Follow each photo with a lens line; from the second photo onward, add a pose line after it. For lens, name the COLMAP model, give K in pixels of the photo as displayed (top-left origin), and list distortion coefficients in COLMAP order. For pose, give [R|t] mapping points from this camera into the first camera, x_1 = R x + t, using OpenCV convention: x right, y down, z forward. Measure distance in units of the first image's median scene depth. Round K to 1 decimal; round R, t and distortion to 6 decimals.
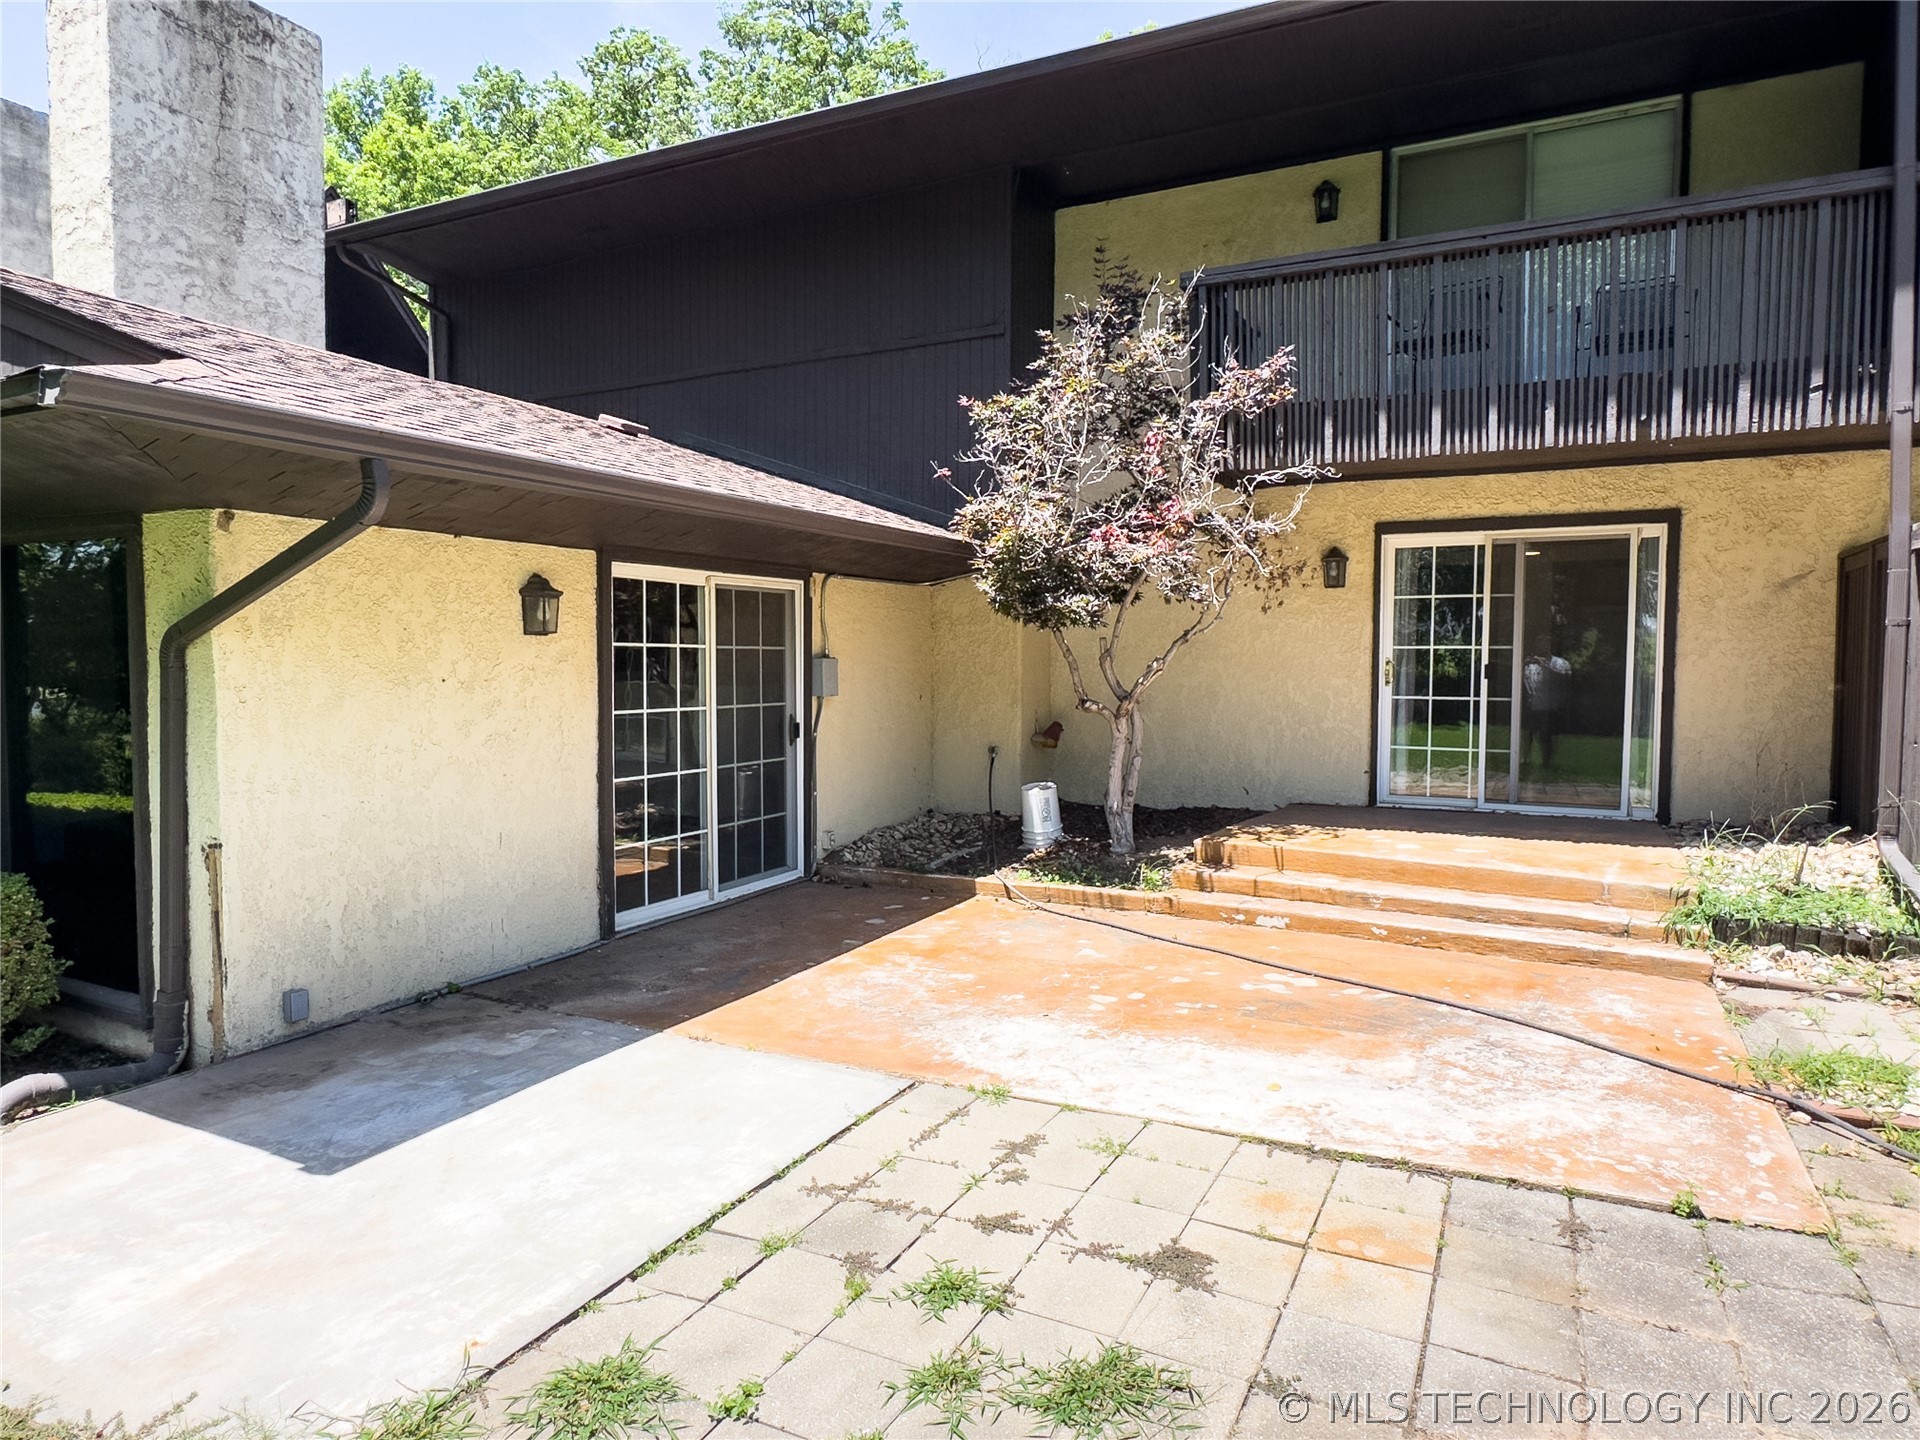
lens RADIAL K [[1153.9, 0, 956.6], [0, 1153.9, 721.8], [0, 0, 1]] dist [-0.004205, 0.002046]
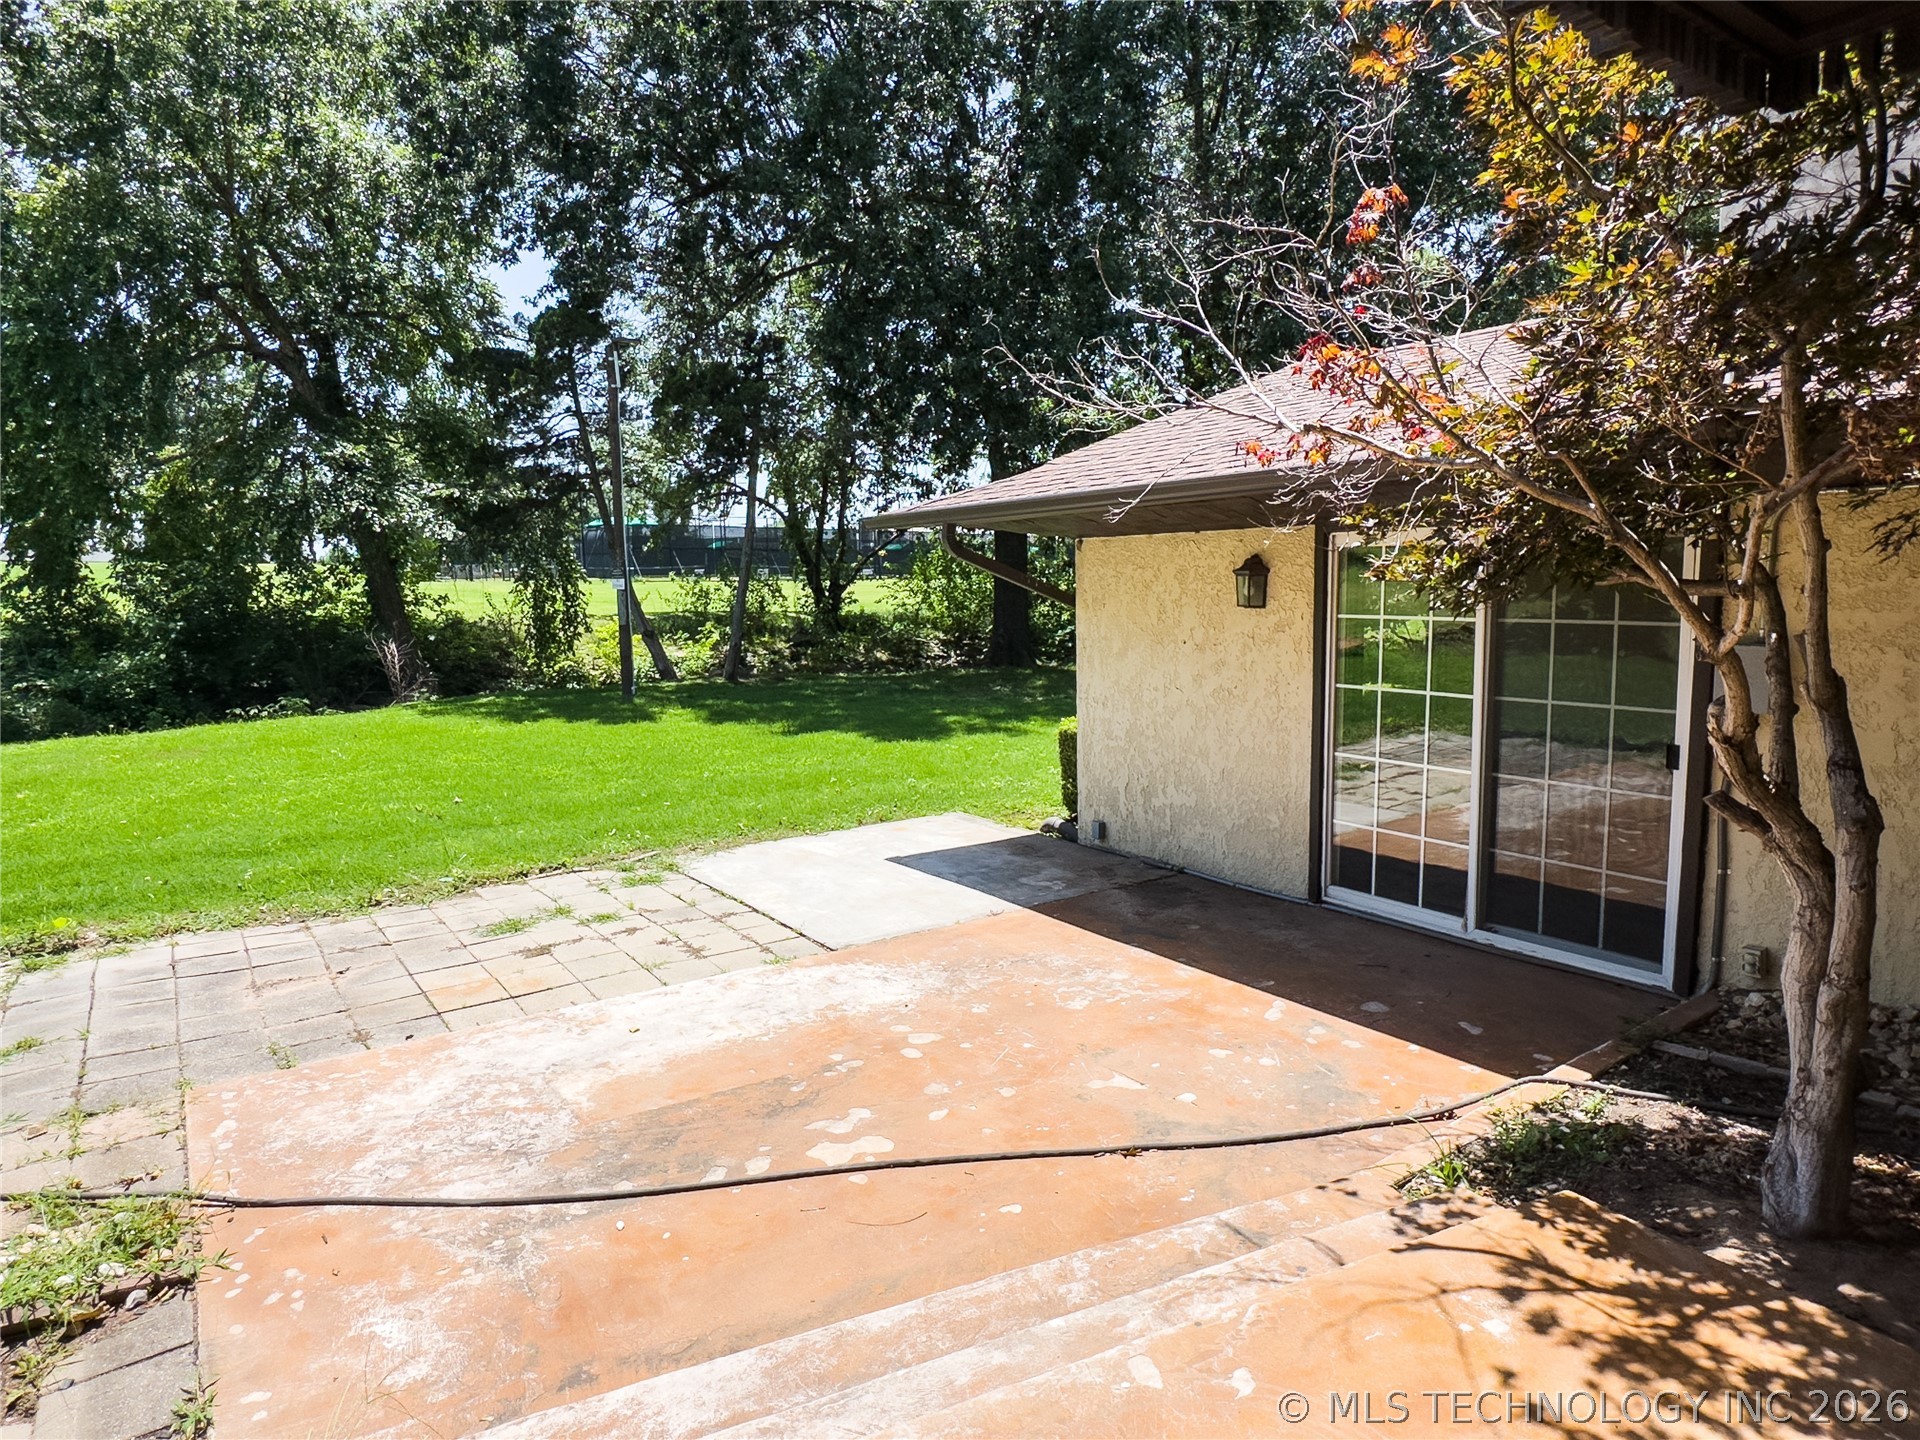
lens RADIAL K [[1144.0, 0, 960.0], [0, 1144.0, 720.0], [0, 0, 1]] dist [-0.004378, -0.000893]
pose [[-0.466256, 0.115536, -0.877073, 0.600357], [-0.030261, 0.988772, 0.146336, -0.093957], [0.884132, 0.094772, -0.457524, 0.977301]]
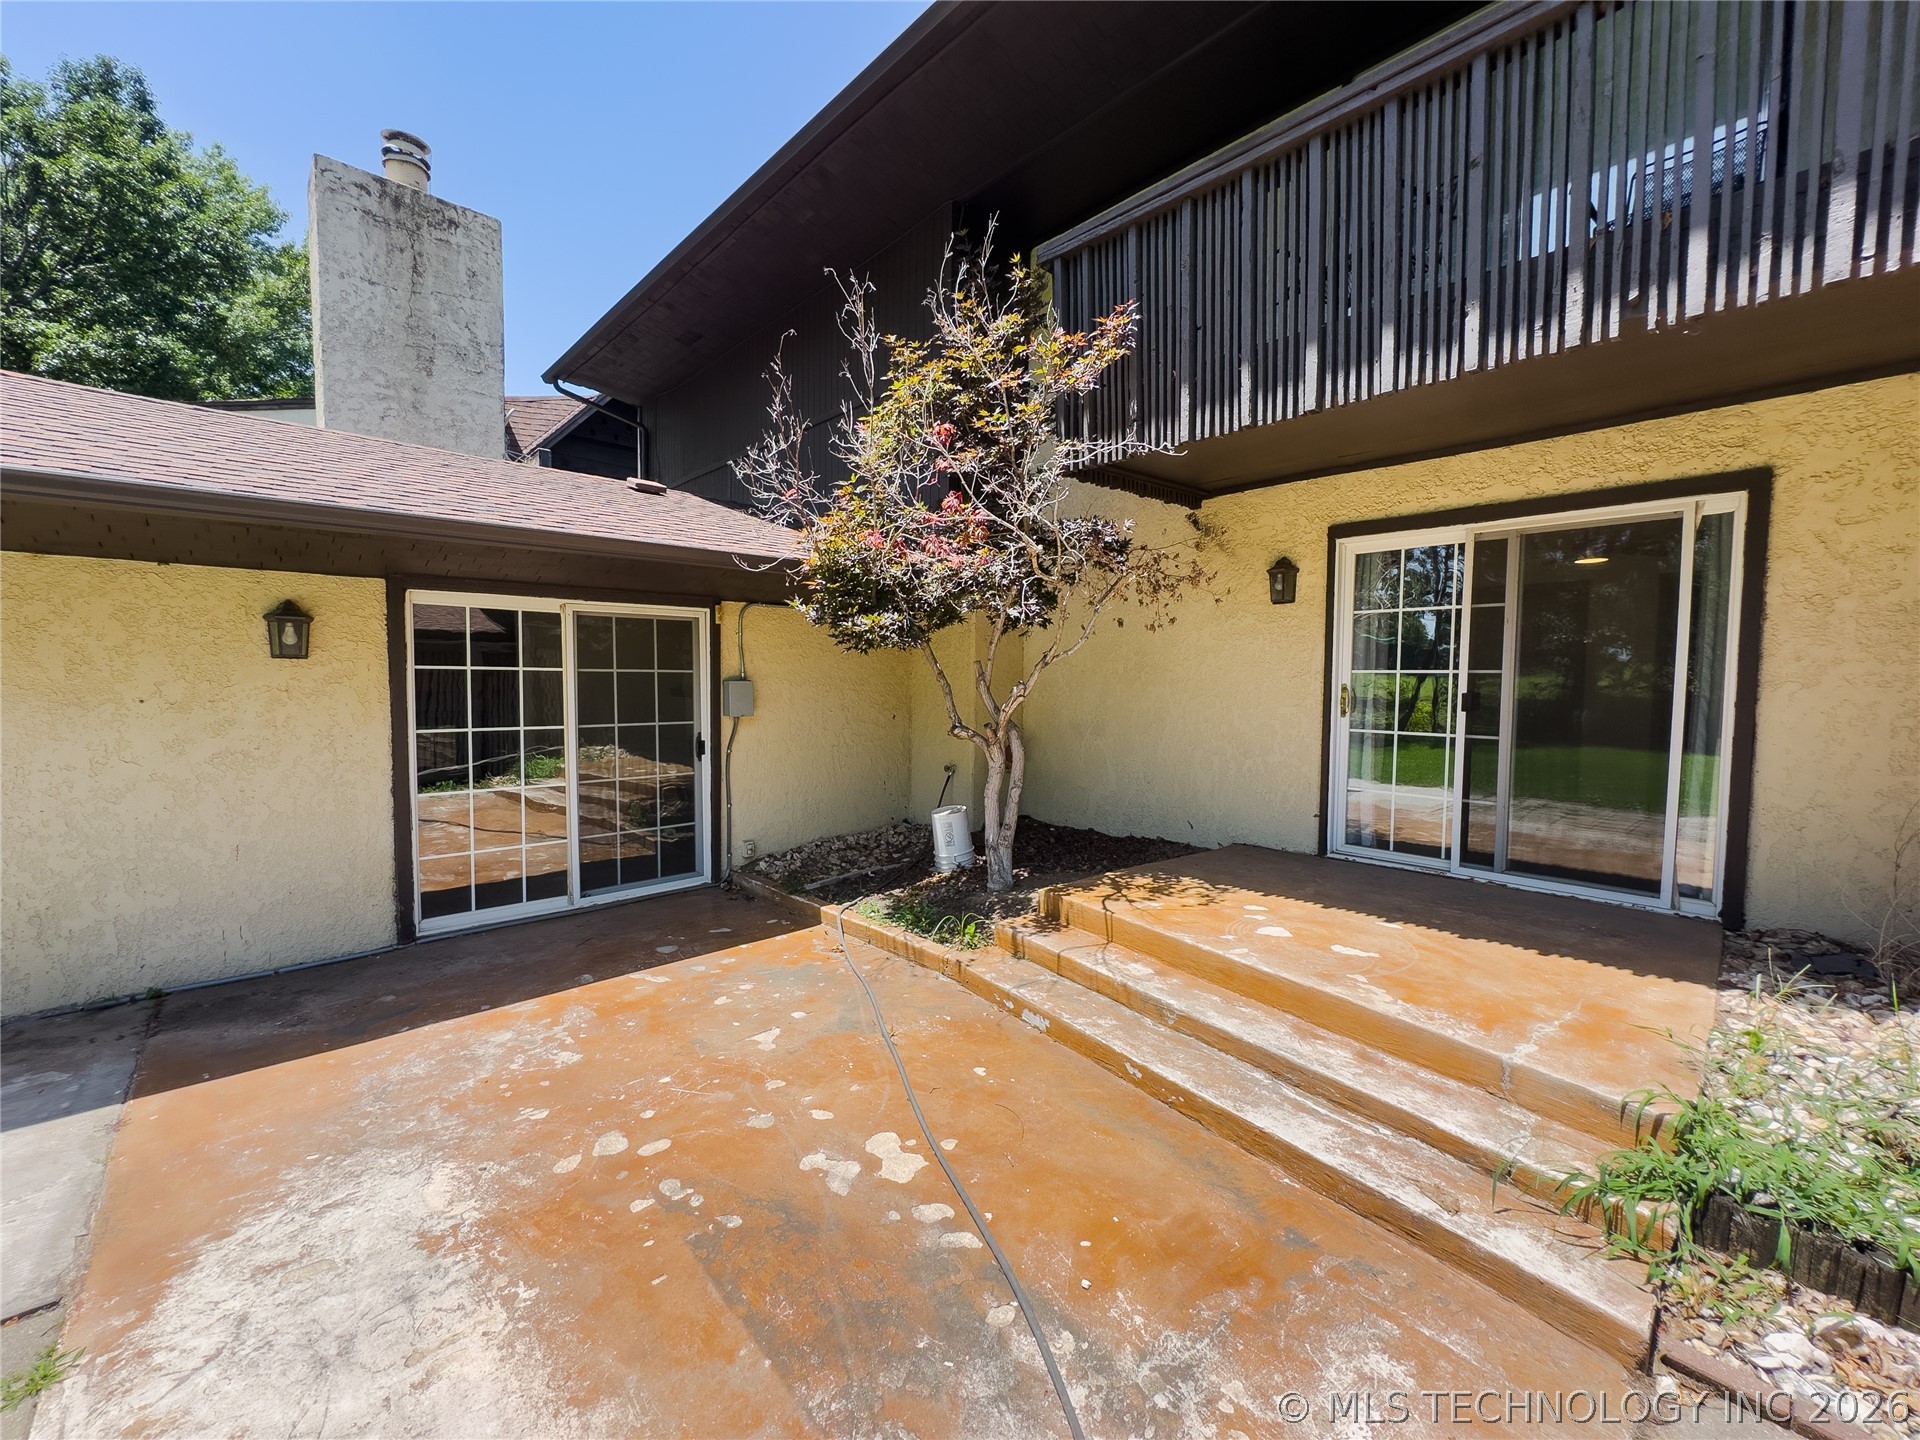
lens RADIAL K [[767.6, 0, 960.0], [0, 767.6, 720.0], [0, 0, 1]] dist [-0.002785, 0.000293]
pose [[0.938626, 0.023045, -0.344166, 0.347656], [-0.023702, 0.999716, 0.002299, -0.026855], [0.344121, 0.006000, 0.938906, 0.425709]]
